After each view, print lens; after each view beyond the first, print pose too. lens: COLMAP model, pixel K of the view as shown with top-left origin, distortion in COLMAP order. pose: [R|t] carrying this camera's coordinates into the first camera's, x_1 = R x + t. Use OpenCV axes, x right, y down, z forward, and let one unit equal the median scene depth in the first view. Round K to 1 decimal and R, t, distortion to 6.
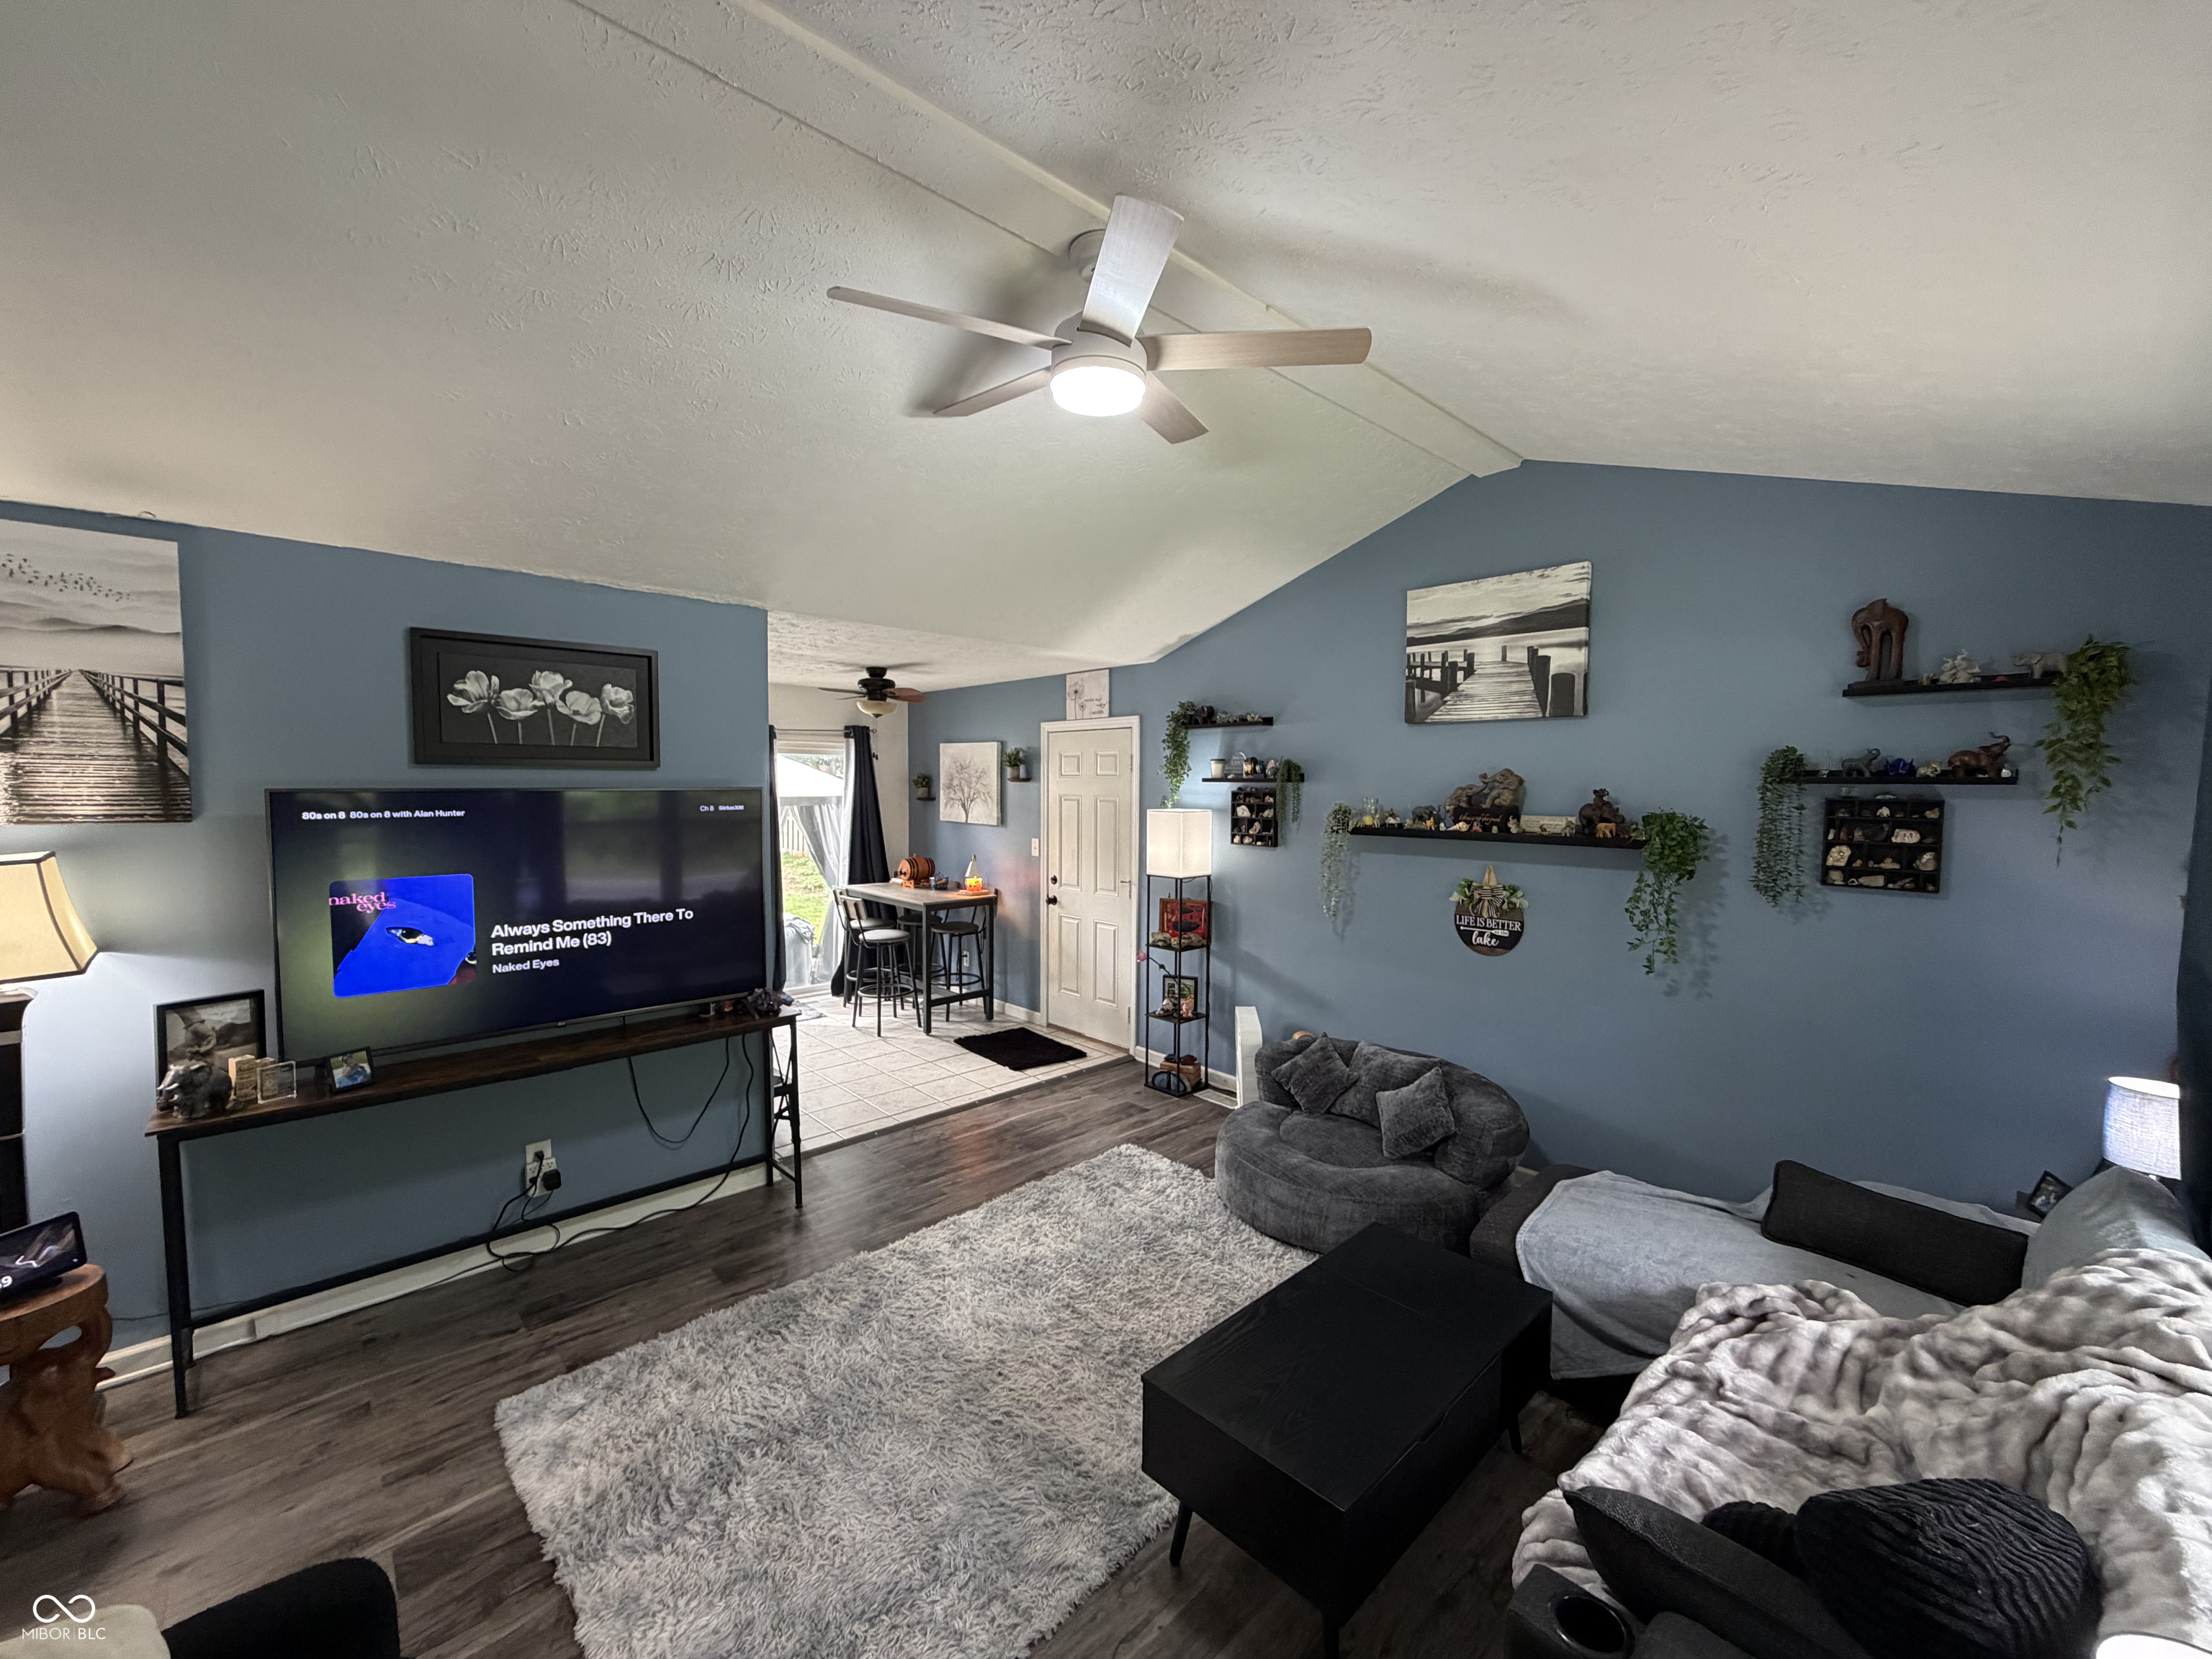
lens RADIAL K [[880.8, 0, 1097.5], [0, 880.8, 831.3], [0, 0, 1]] dist [0.000035, -0.000156]
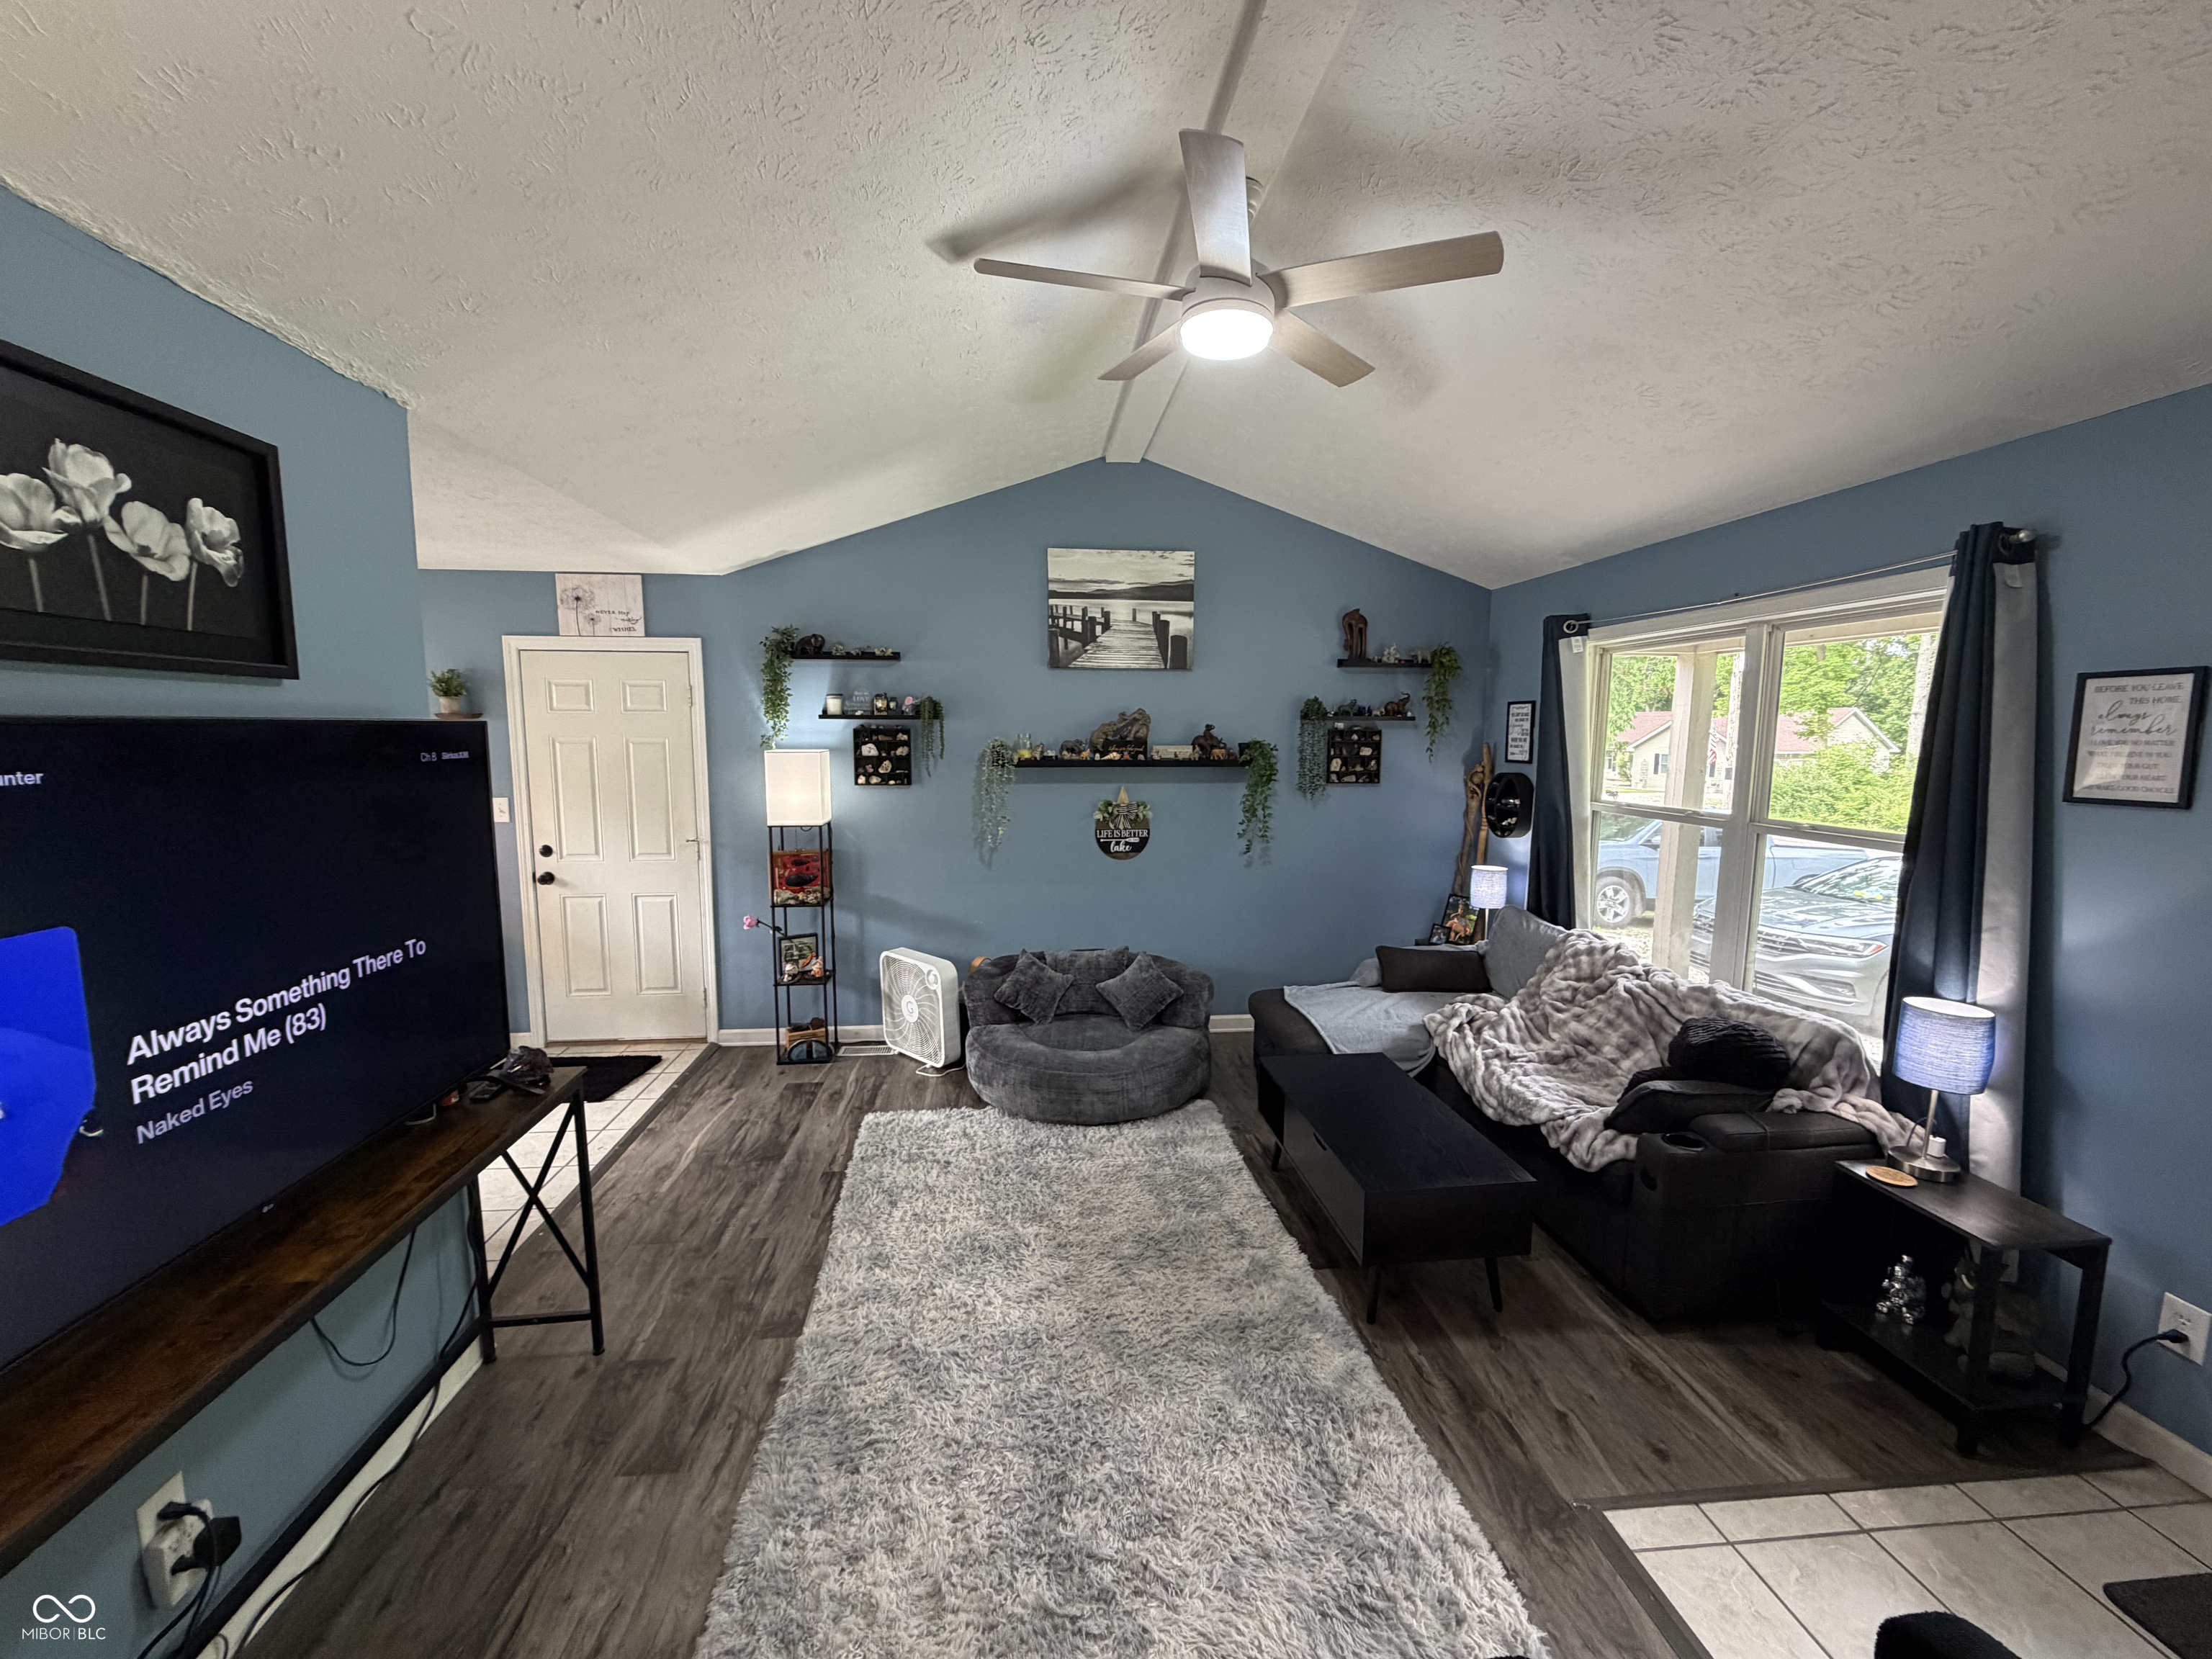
lens RADIAL K [[880.8, 0, 1097.5], [0, 880.8, 831.3], [0, 0, 1]] dist [0.000035, -0.000156]
pose [[0.602120, -0.095157, 0.792715, -0.452281], [0.044842, 0.995336, 0.085419, -0.005400], [-0.797146, -0.015885, 0.603578, 0.225561]]
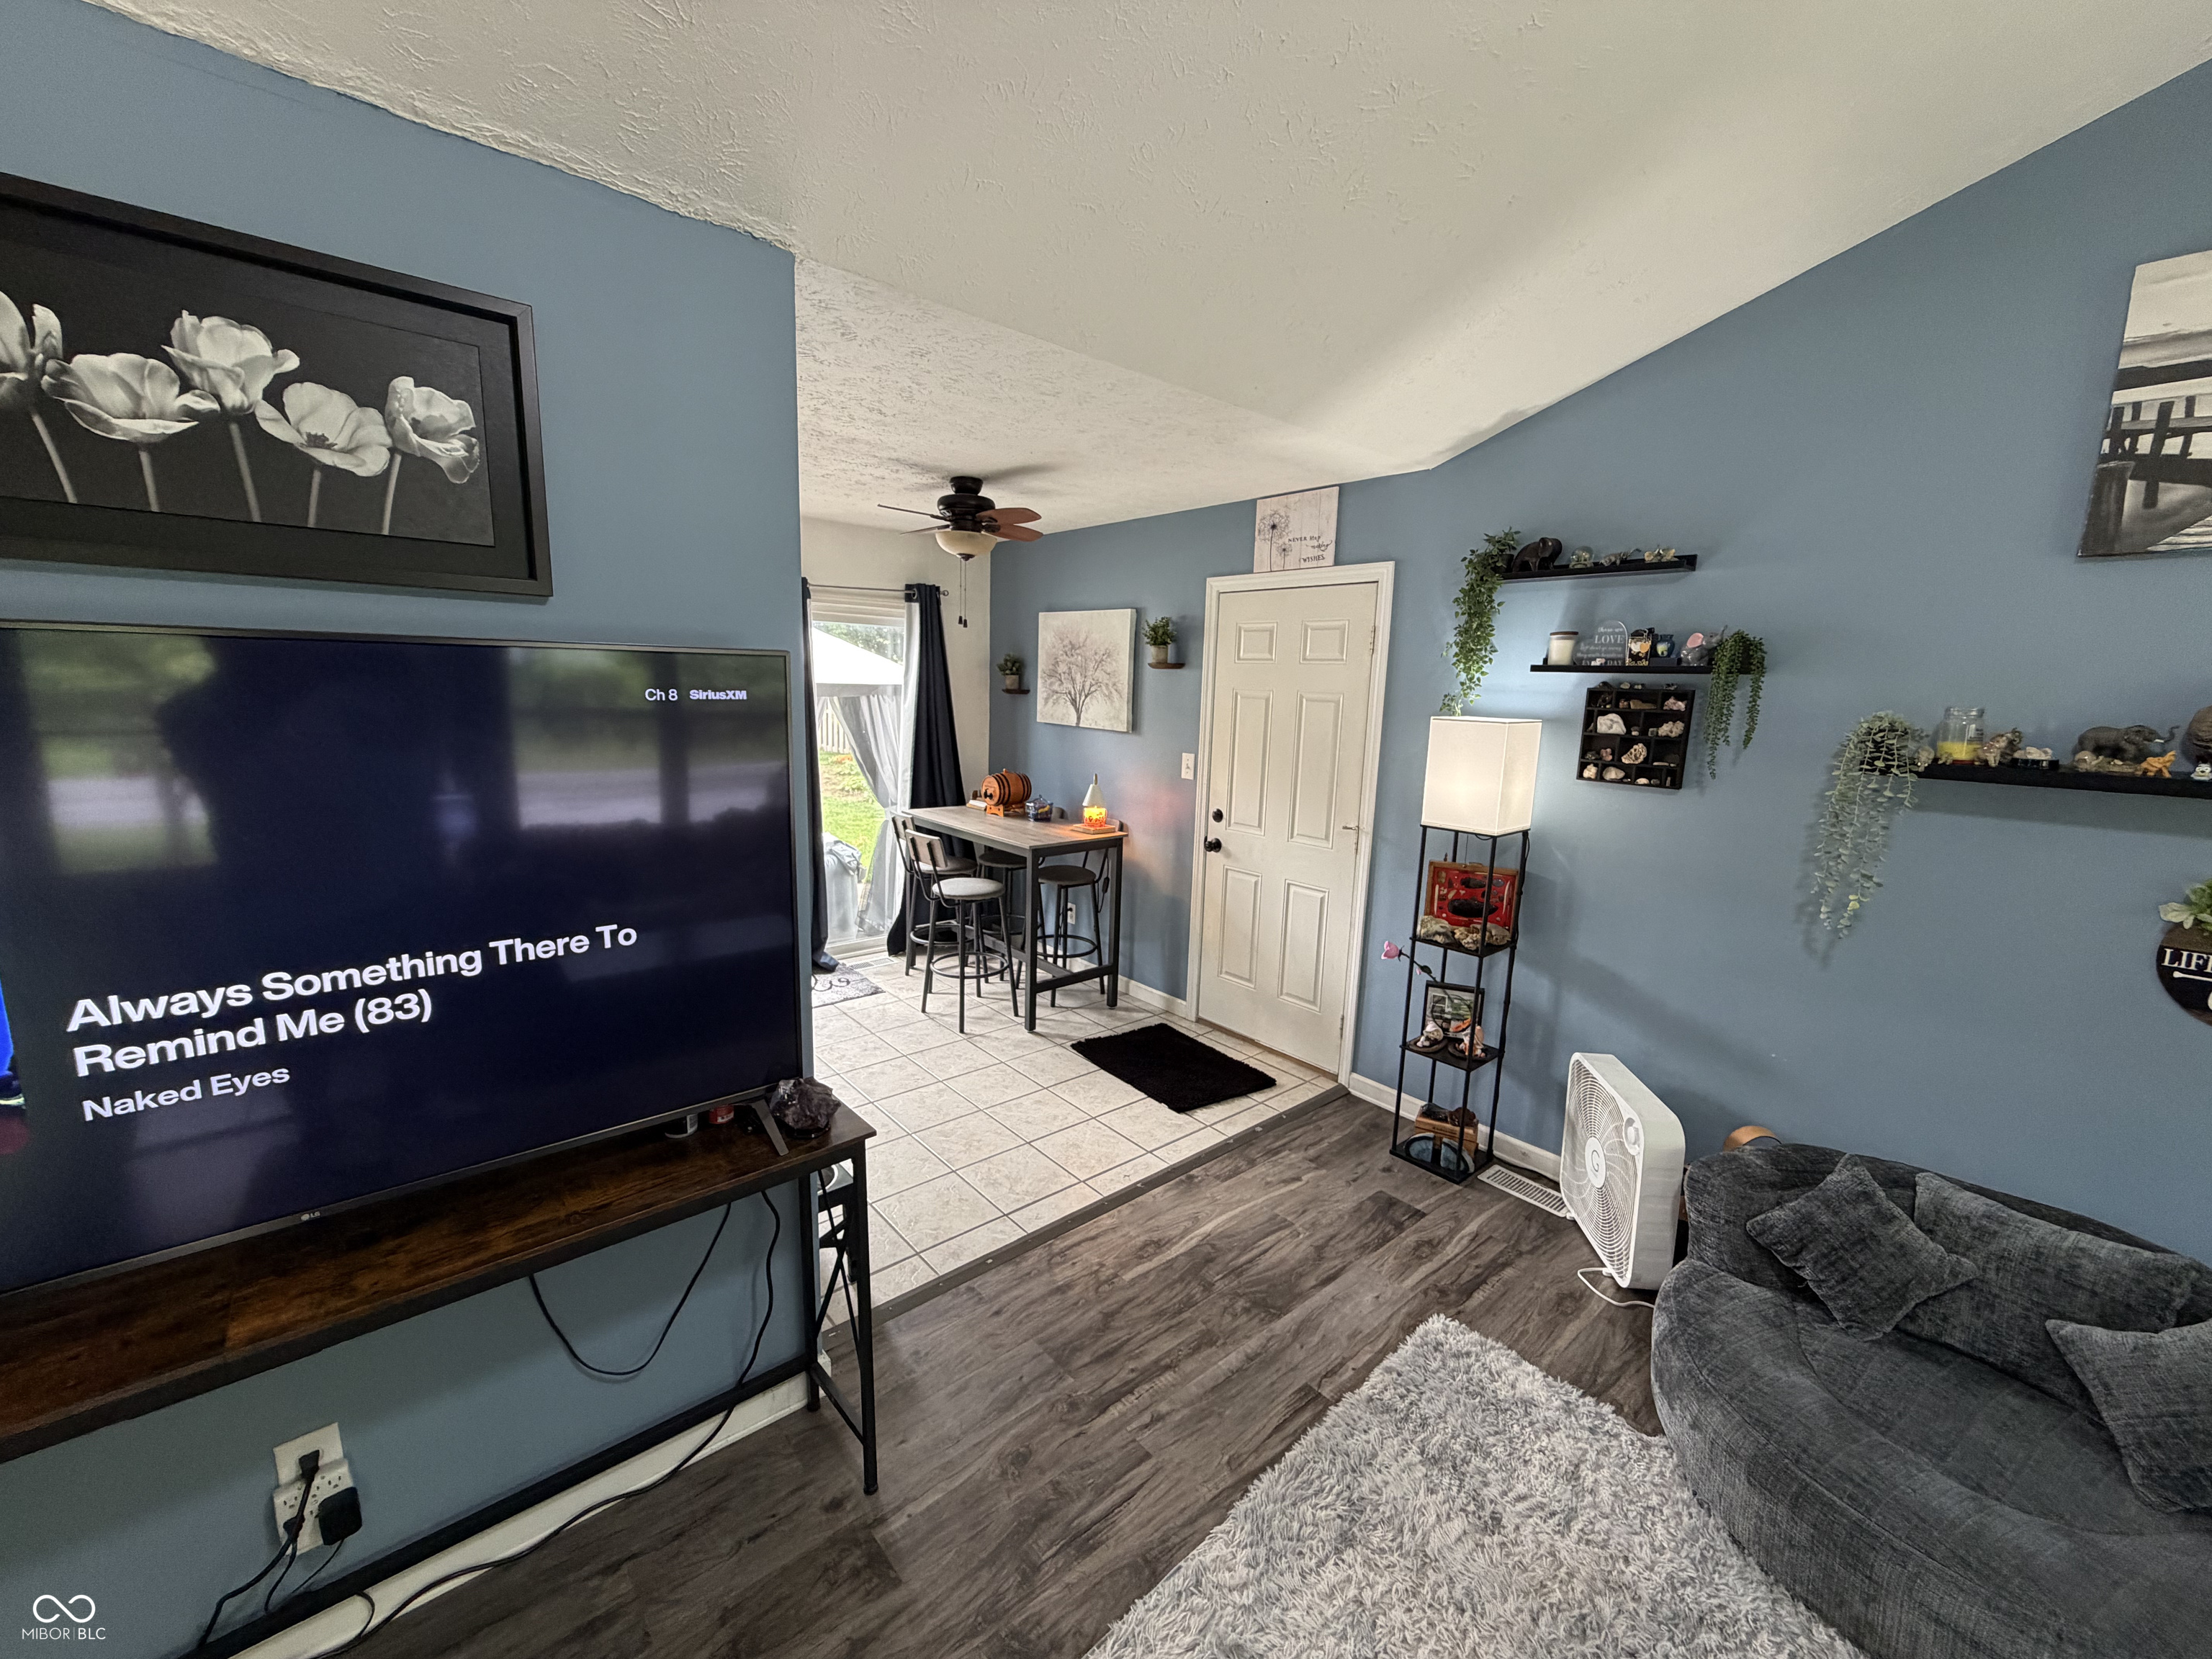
lens RADIAL K [[880.8, 0, 1097.5], [0, 880.8, 831.3], [0, 0, 1]] dist [0.000035, -0.000156]
pose [[0.999063, 0.029297, -0.031855, -0.151899], [-0.025483, 0.993135, 0.114166, -0.010184], [0.034981, -0.113247, 0.992951, 0.405599]]
